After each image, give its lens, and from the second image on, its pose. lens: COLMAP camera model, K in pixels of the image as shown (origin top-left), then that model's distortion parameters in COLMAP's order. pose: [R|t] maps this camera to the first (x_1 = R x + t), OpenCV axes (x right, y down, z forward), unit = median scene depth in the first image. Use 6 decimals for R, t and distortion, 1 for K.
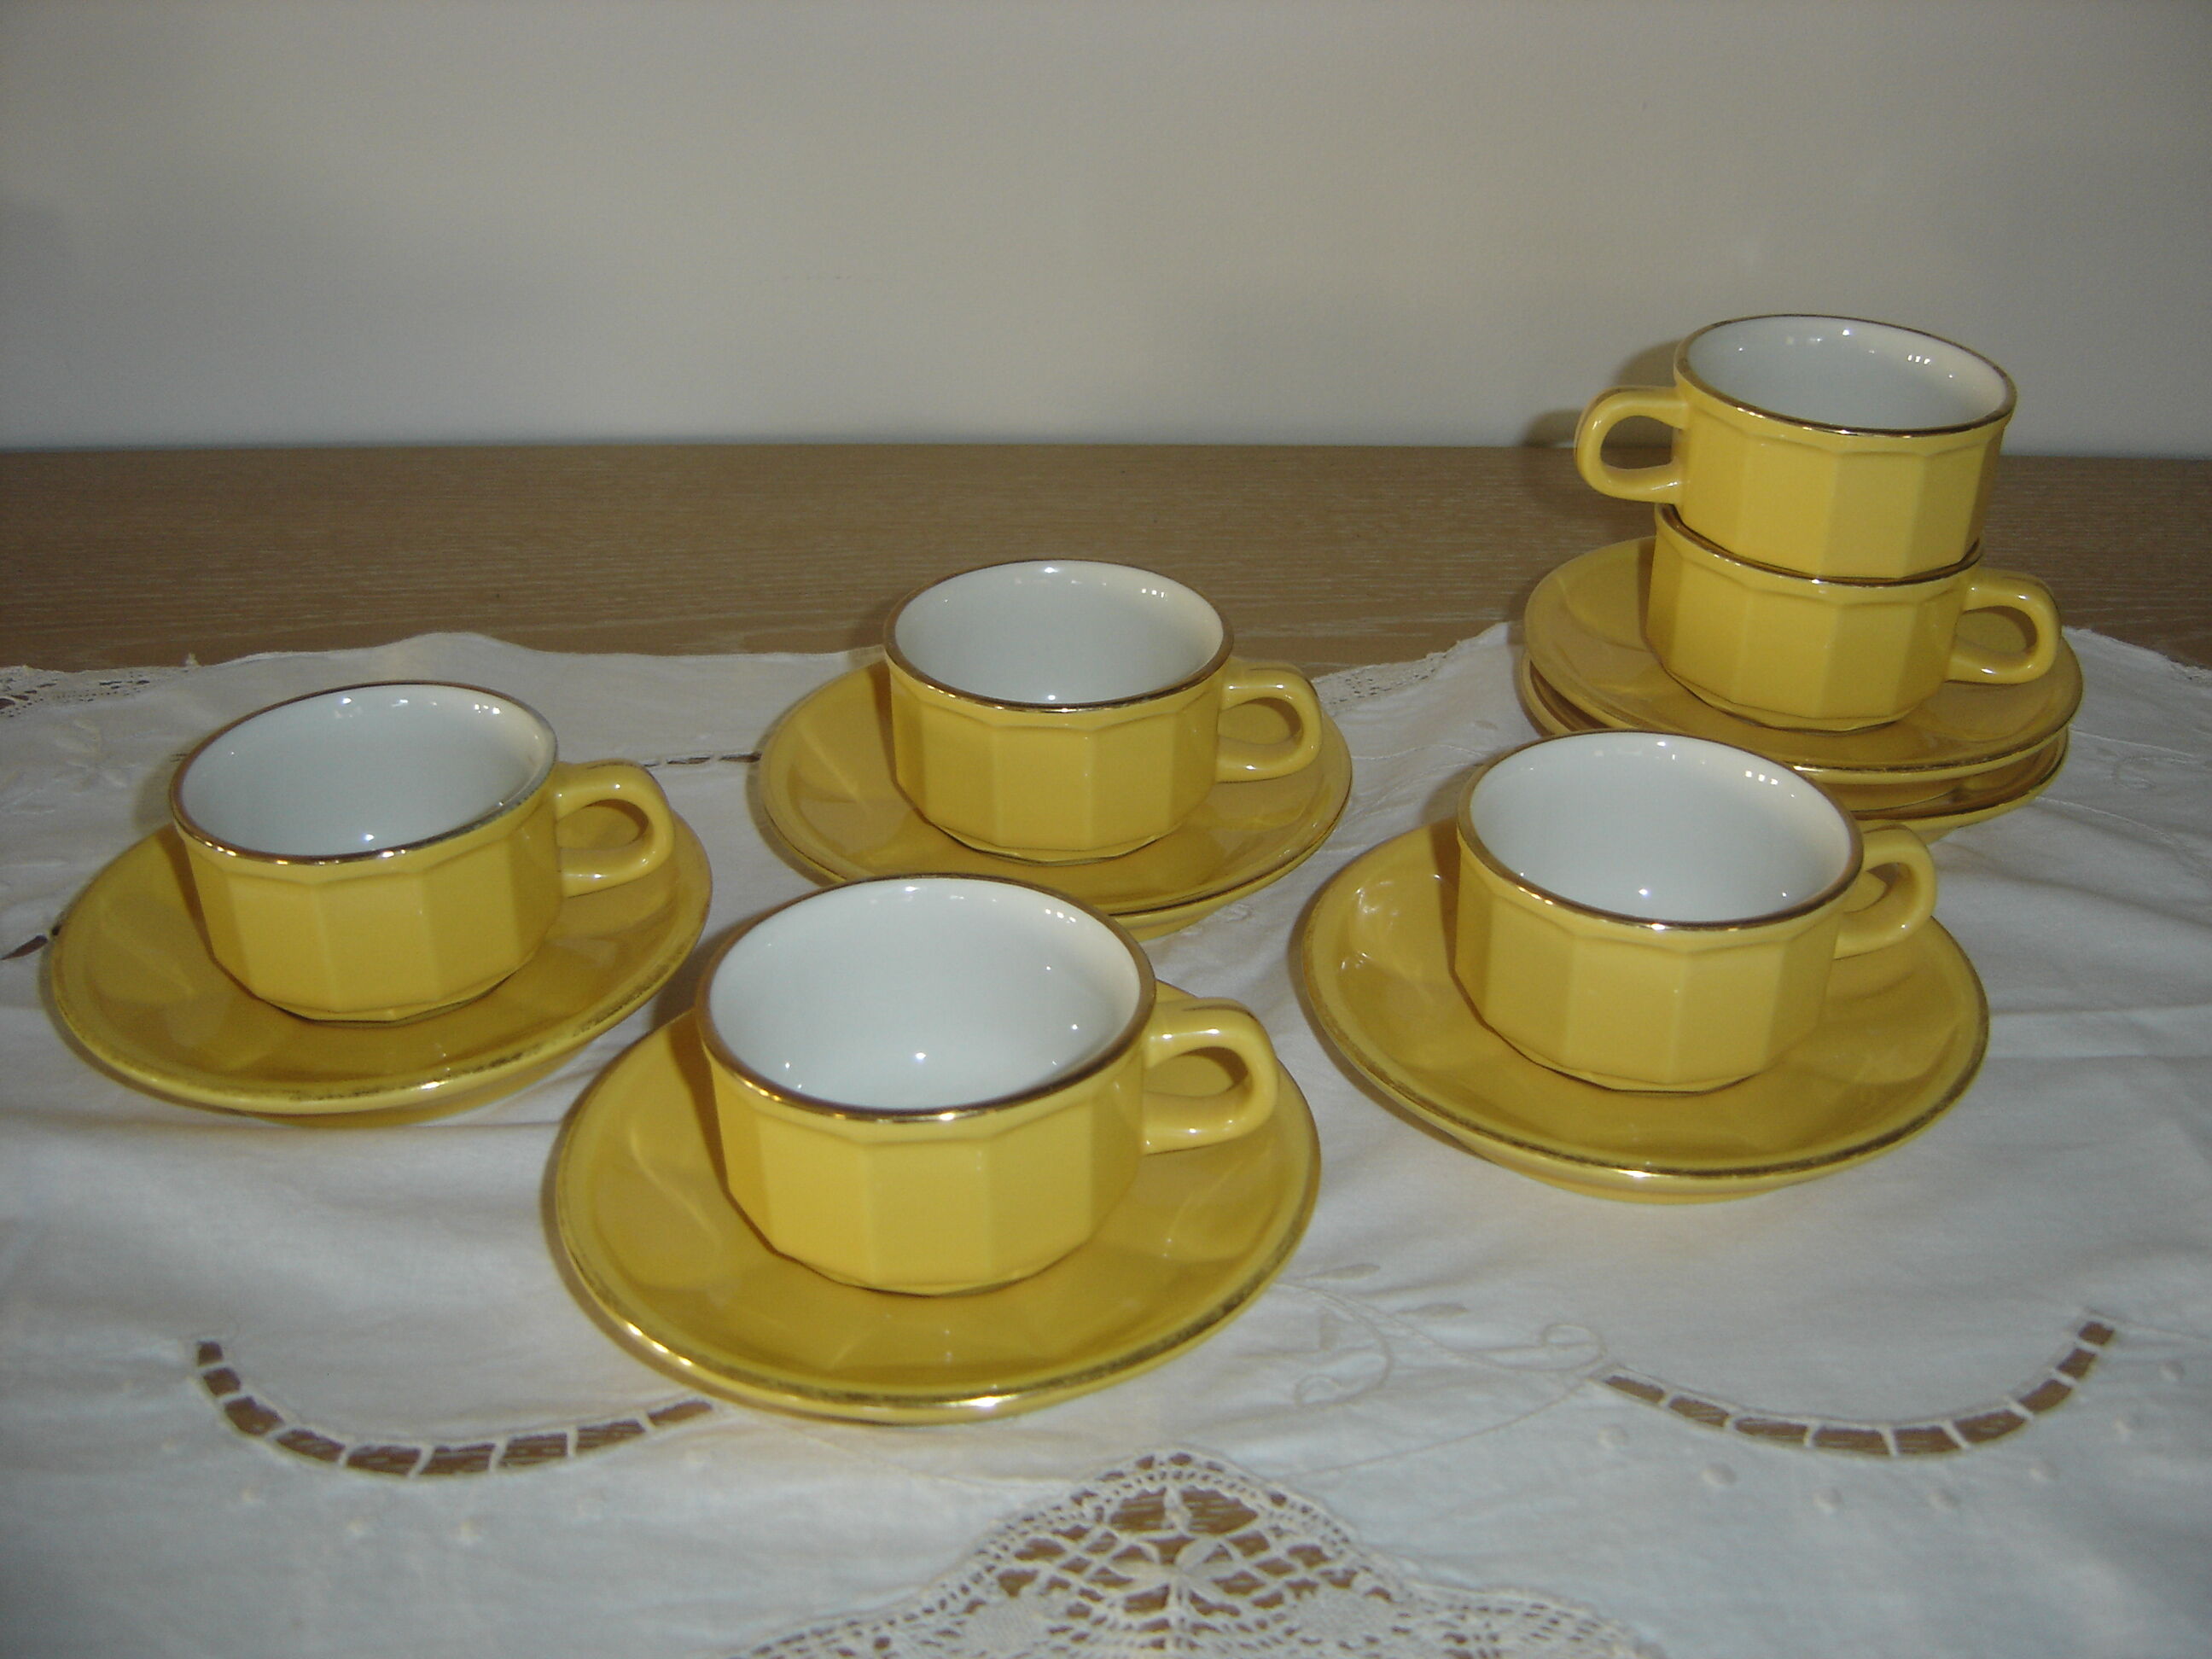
lens RADIAL K [[2372.5, 0, 1089.5], [0, 2372.5, 826.6], [0, 0, 1]] dist [-0.135322, 0.000000]
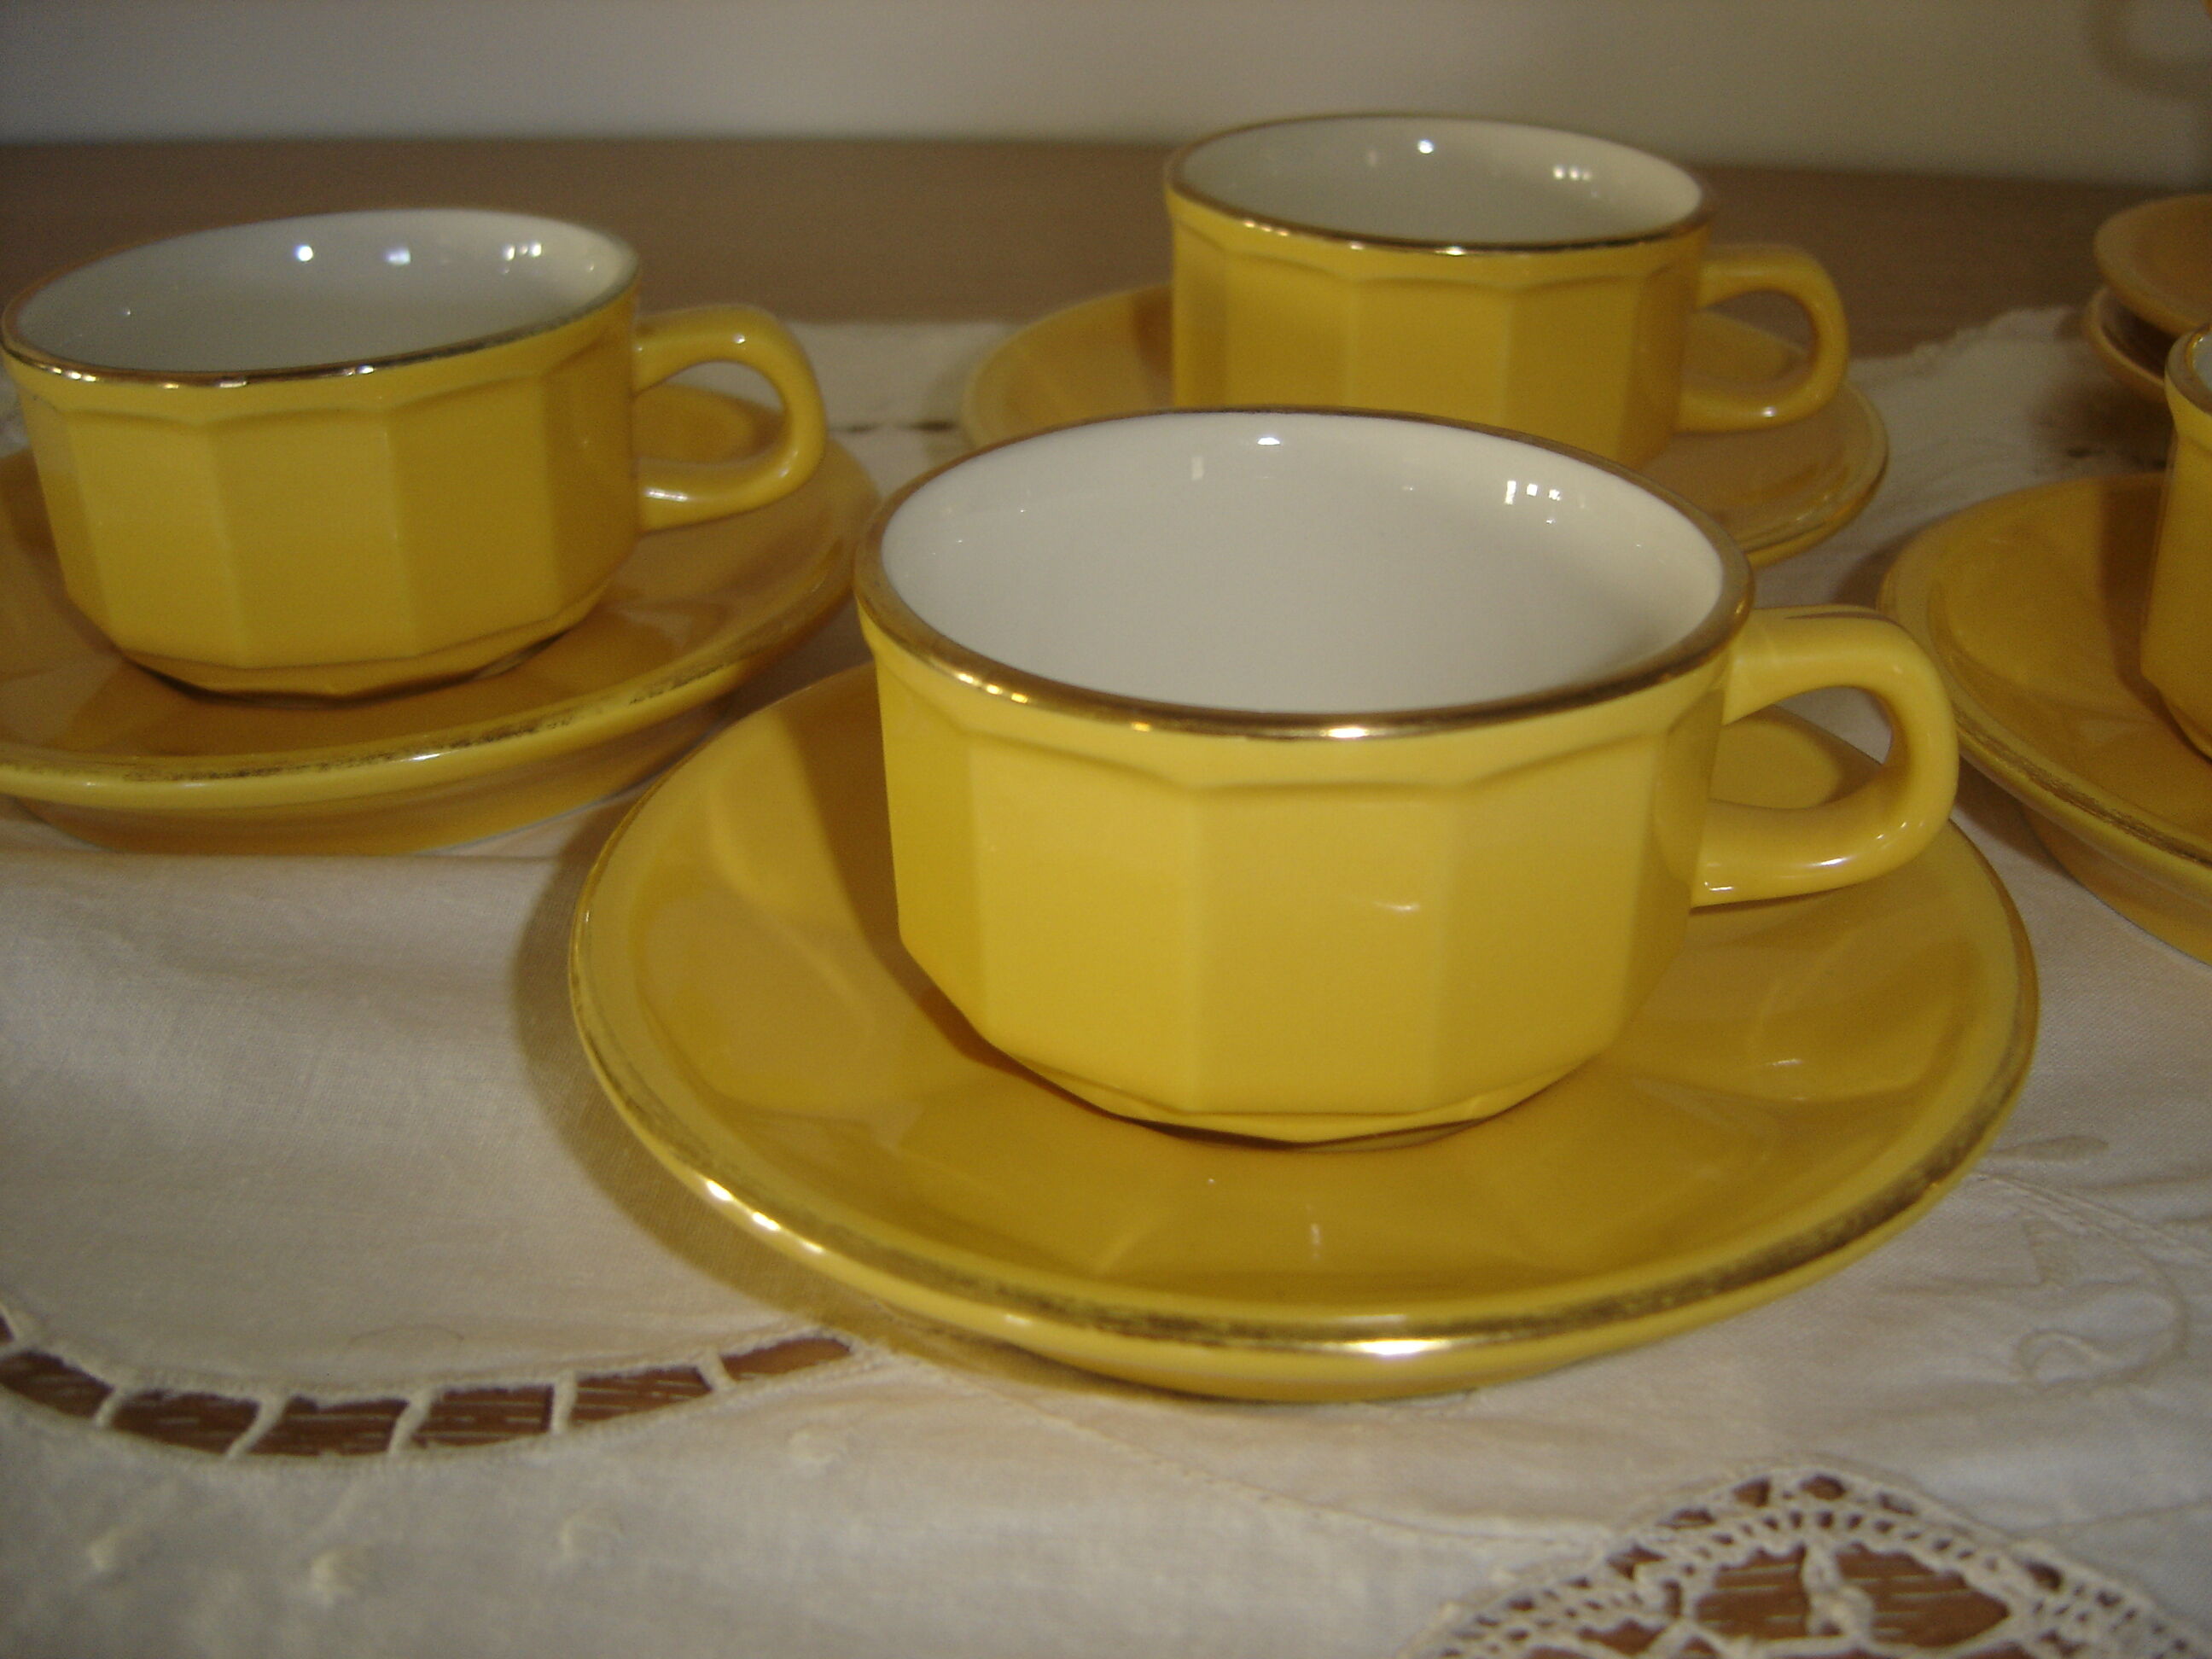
lens RADIAL K [[2372.5, 0, 1108.2], [0, 2372.5, 833.4], [0, 0, 1]] dist [-0.135322, 0.000000]
pose [[0.997881, 0.034369, -0.055255, -0.084957], [-0.035421, 0.999207, -0.018169, 0.149116], [0.054587, 0.020087, 0.998307, 0.515239]]
